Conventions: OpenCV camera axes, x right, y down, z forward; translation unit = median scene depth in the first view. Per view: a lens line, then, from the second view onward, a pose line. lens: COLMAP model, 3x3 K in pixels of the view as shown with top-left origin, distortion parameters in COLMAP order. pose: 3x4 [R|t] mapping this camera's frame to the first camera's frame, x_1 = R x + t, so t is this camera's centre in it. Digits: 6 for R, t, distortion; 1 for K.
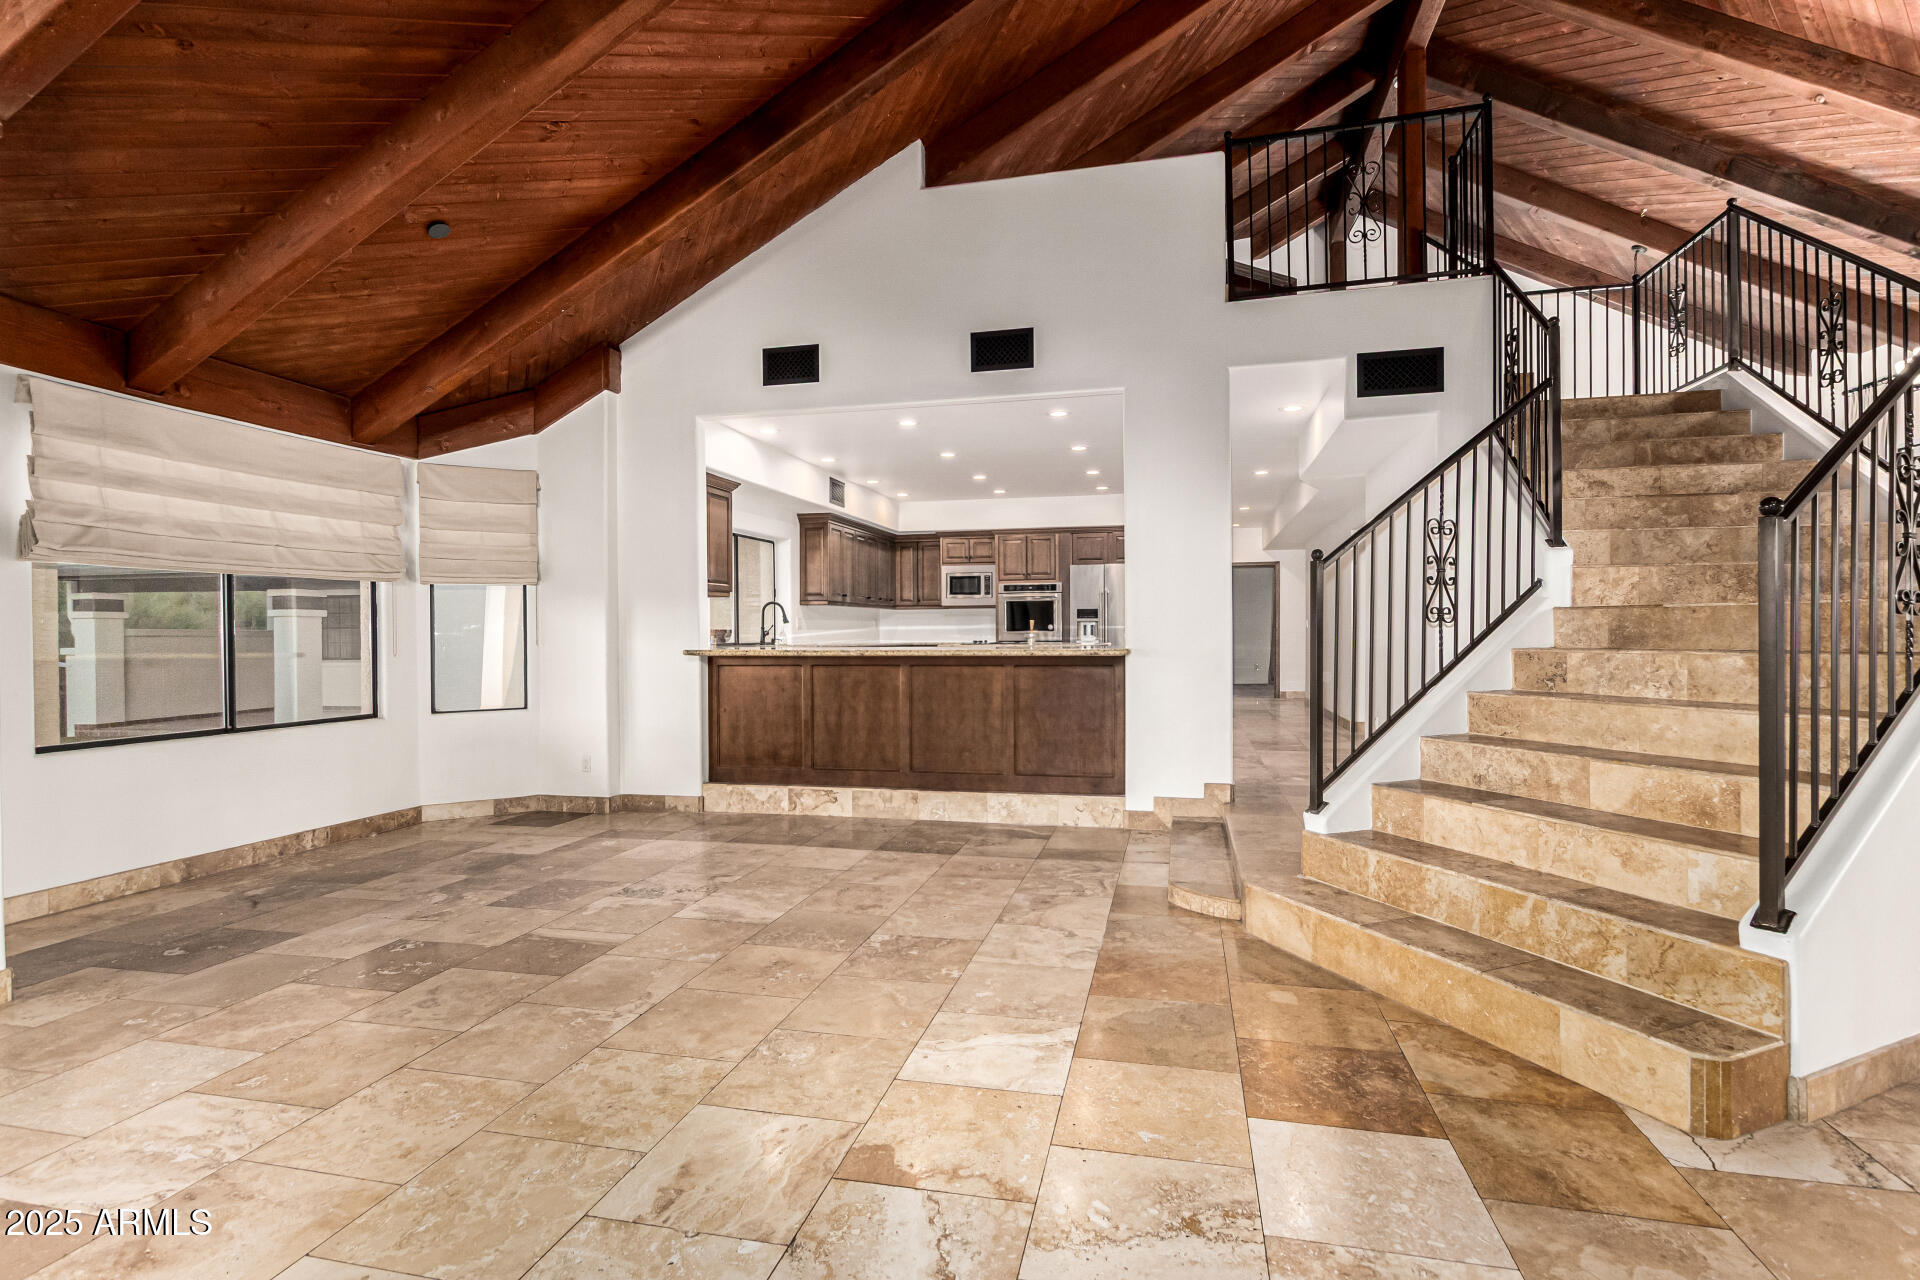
lens RADIAL K [[891.0, 0, 968.7], [0, 891.0, 645.2], [0, 0, 1]] dist [0.002053, -0.000402]
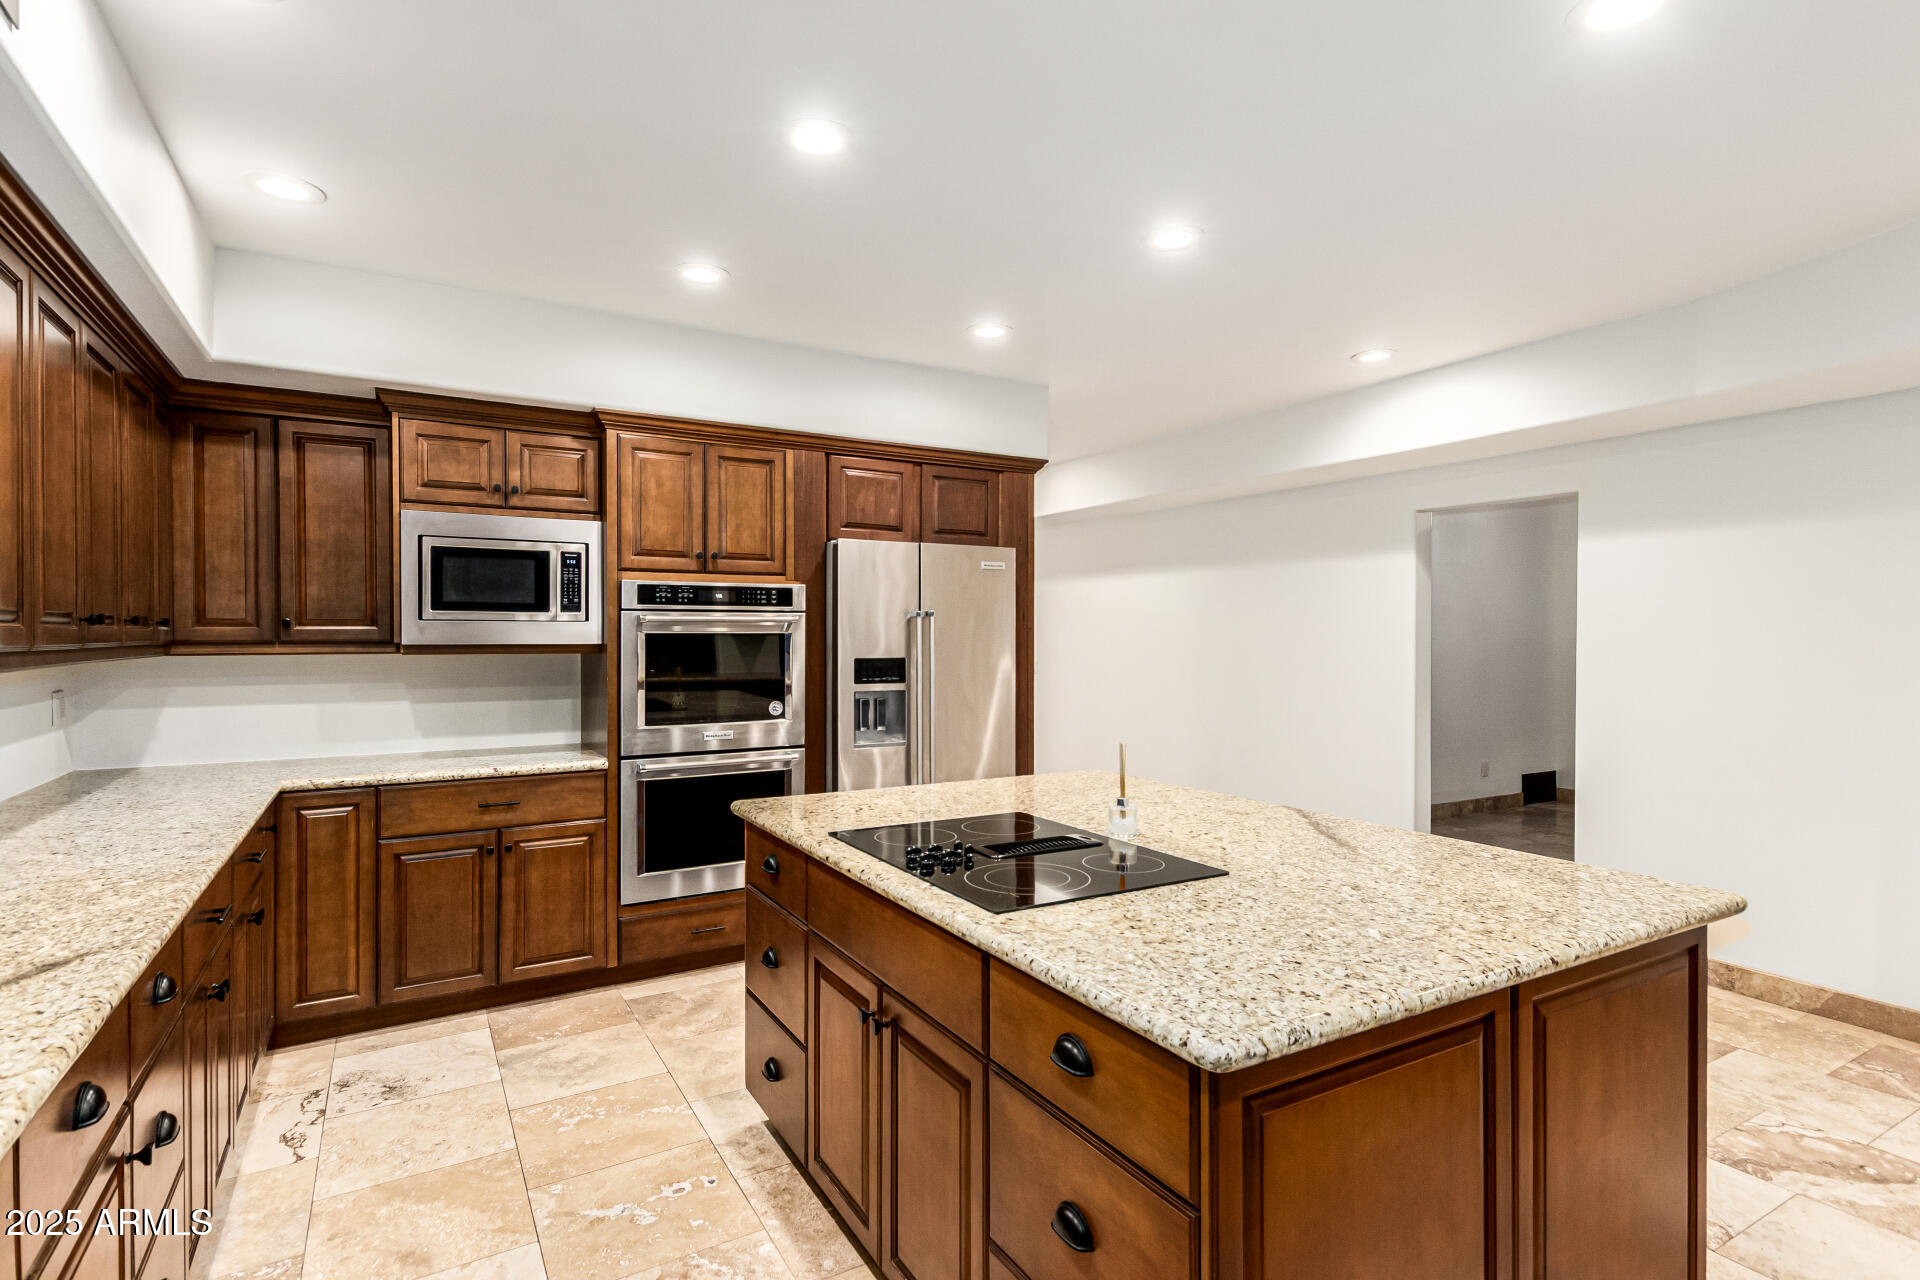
lens RADIAL K [[945.3, 0, 951.2], [0, 945.3, 643.6], [0, 0, 1]] dist [0.005148, 0.000930]
pose [[0.732741, 0.000725, 0.680507, -0.112723], [0.008853, 0.999905, -0.010598, -0.041027], [-0.680450, 0.013790, 0.732665, 0.669532]]
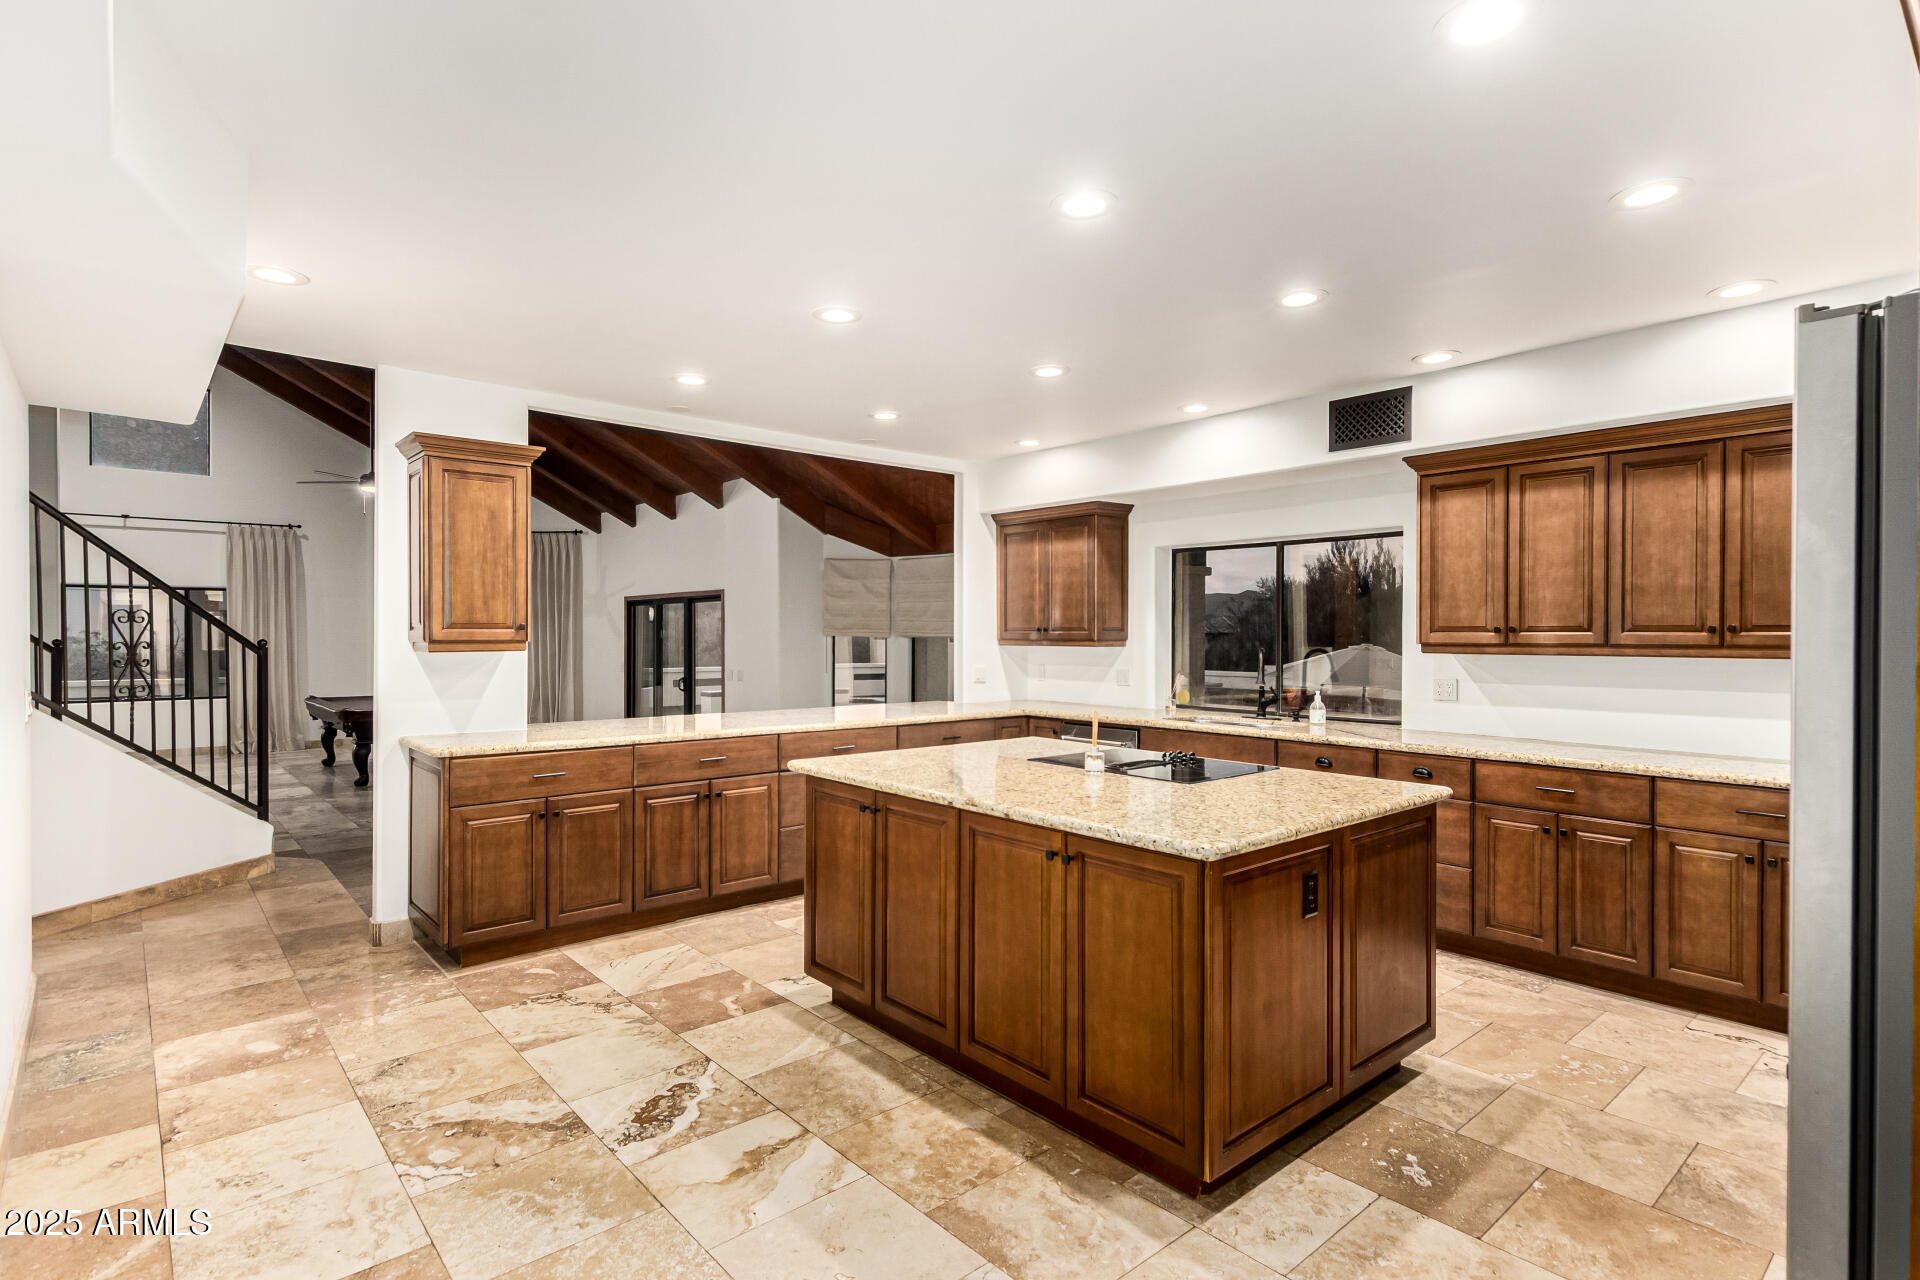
lens RADIAL K [[945.3, 0, 961.7], [0, 945.3, 640.6], [0, 0, 1]] dist [0.005148, 0.000930]
pose [[-0.586054, 0.009598, -0.810215, 0.333930], [-0.014226, 0.999654, 0.022132, -0.050517], [0.810147, 0.024496, -0.585715, 0.942846]]
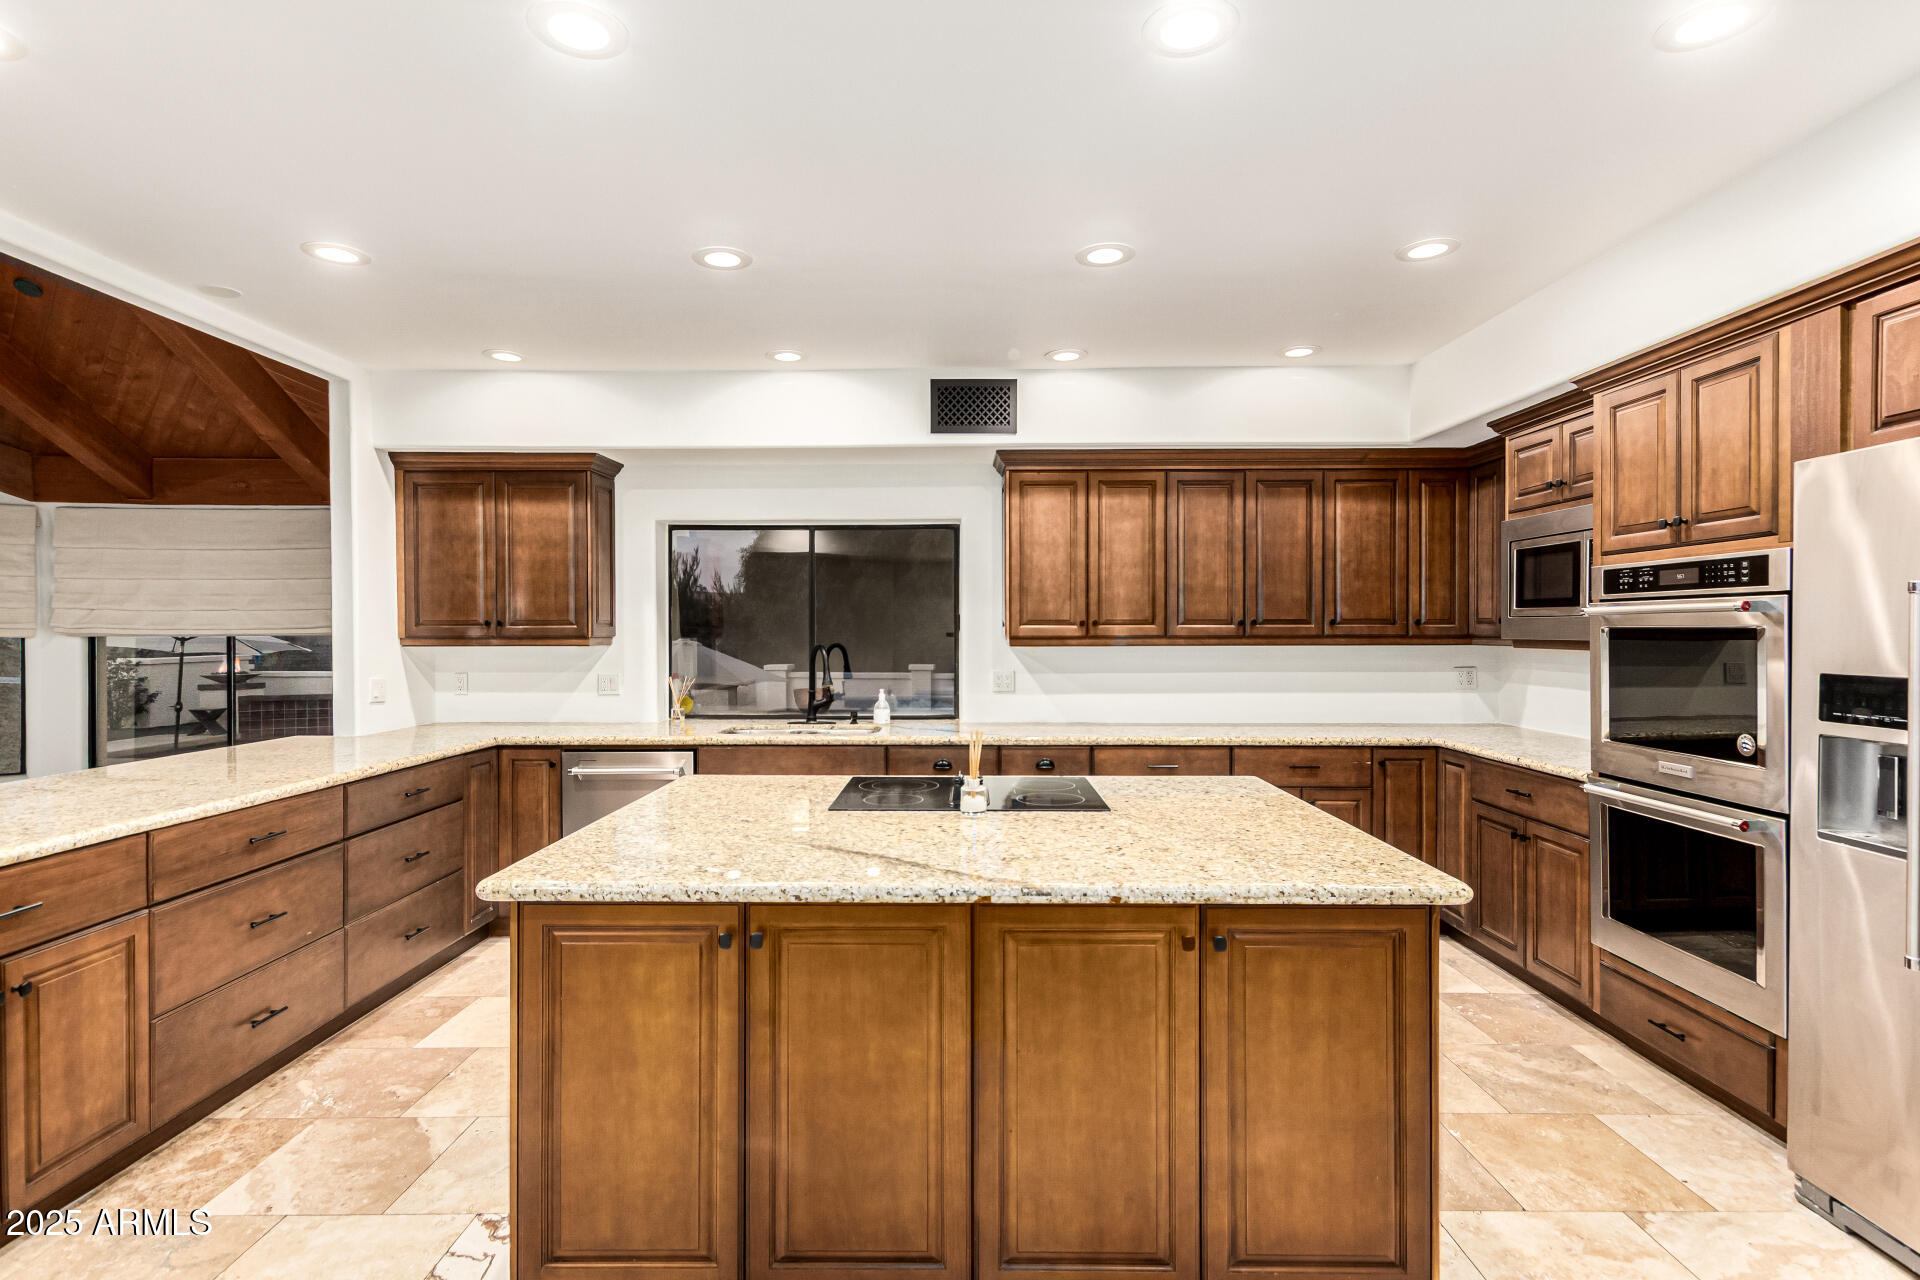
lens RADIAL K [[945.3, 0, 951.9], [0, 945.3, 637.7], [0, 0, 1]] dist [0.005148, 0.000930]
pose [[0.219489, 0.014653, -0.975505, 0.281135], [-0.016575, 0.999799, 0.011288, -0.046685], [0.975474, 0.013691, 0.219687, 0.741477]]
